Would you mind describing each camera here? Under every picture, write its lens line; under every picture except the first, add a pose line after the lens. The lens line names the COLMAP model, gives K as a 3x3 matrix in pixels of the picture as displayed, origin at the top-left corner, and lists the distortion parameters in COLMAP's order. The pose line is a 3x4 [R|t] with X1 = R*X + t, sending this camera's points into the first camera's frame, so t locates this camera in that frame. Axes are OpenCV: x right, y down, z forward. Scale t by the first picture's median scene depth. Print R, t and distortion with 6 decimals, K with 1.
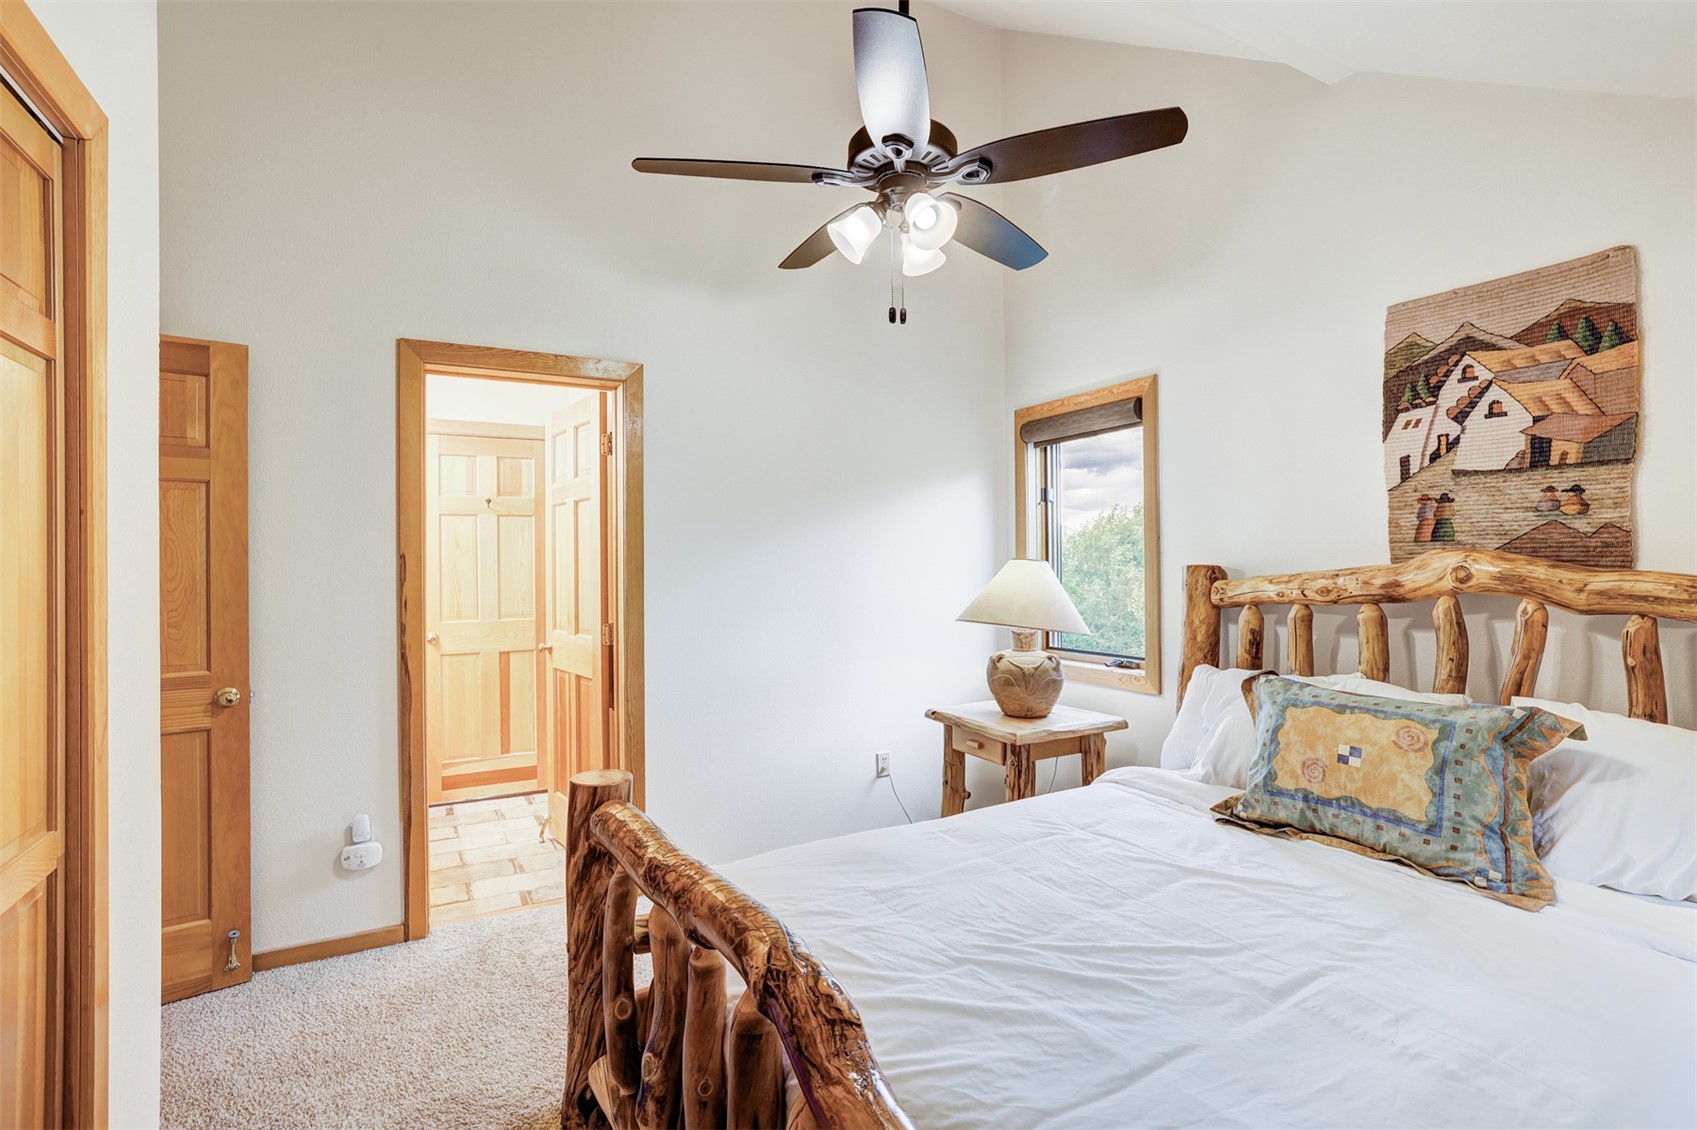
lens RADIAL K [[786.1, 0, 847.7], [0, 786.1, 561.7], [0, 0, 1]] dist [0.000103, -0.000018]
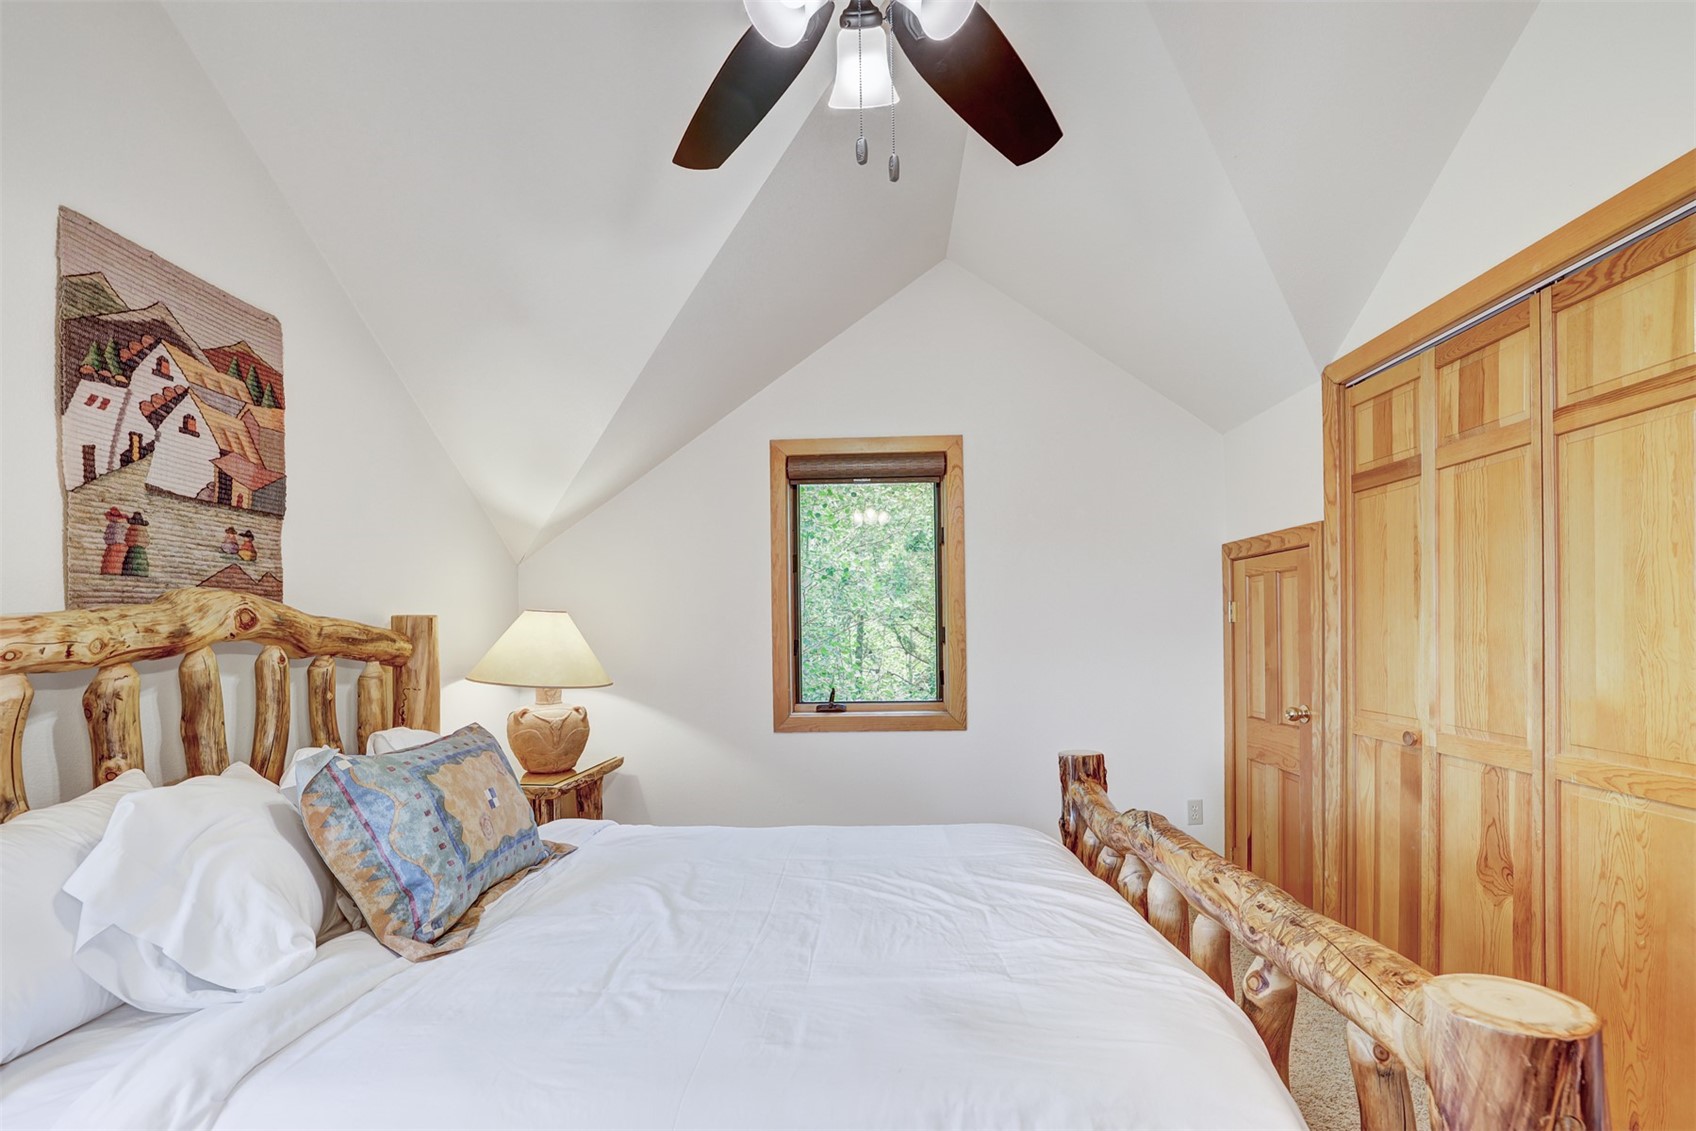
lens RADIAL K [[750.2, 0, 827.8], [0, 750.2, 628.9], [0, 0, 1]] dist [0.005295, 0.001418]
pose [[-0.825466, 0.021494, 0.564042, -0.189289], [0.020167, 0.999760, -0.008584, 0.044386], [-0.564091, 0.004289, -0.825701, 1.251095]]
